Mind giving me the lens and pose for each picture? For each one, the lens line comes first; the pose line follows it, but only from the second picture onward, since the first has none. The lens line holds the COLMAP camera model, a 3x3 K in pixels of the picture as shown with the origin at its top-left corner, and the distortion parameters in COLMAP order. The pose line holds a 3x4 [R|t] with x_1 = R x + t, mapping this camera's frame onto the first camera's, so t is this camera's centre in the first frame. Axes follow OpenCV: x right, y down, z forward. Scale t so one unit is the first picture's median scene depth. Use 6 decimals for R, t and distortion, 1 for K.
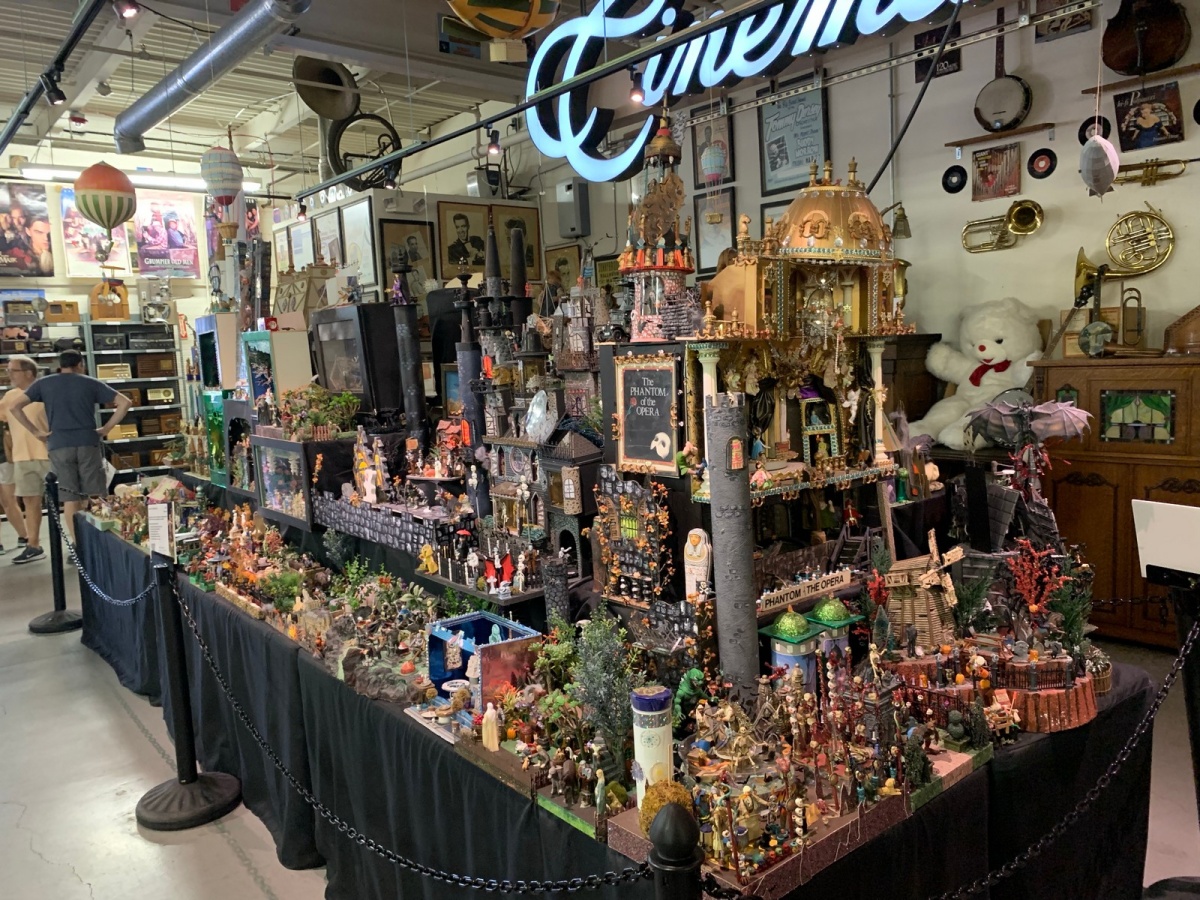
lens RADIAL K [[922.9, 0, 595.7], [0, 922.9, 461.9], [0, 0, 1]] dist [0.003492, -0.001996]
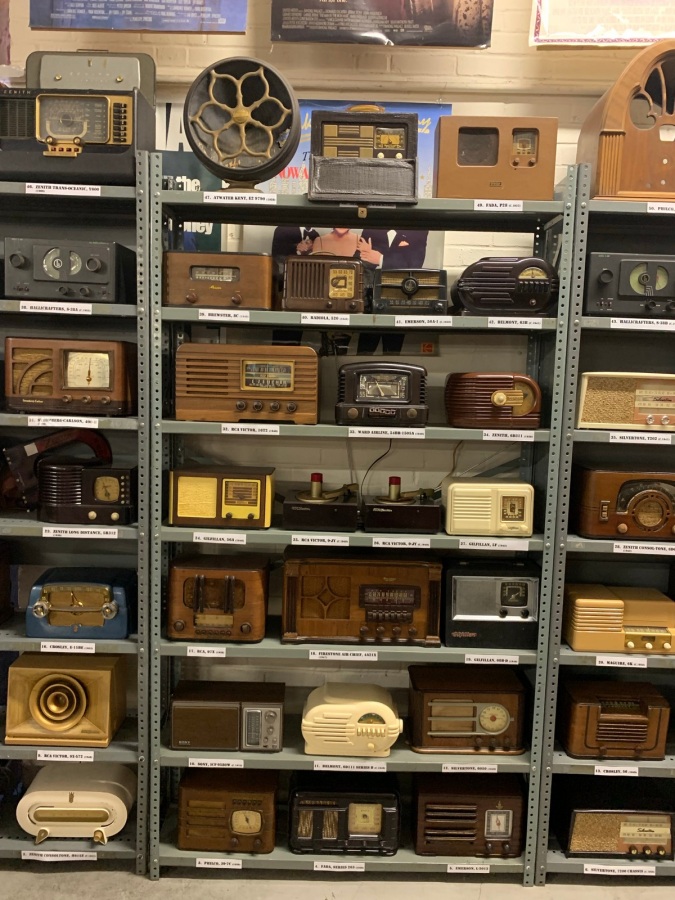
lens RADIAL K [[692.2, 0, 337.5], [0, 692.2, 450.0], [0, 0, 1]] dist [0.003492, -0.001996]
pose [[0.774584, 0.127308, -0.619526, -0.473729], [-0.135415, 0.990200, 0.034172, -0.081074], [0.617804, 0.057424, 0.784232, 0.812017]]
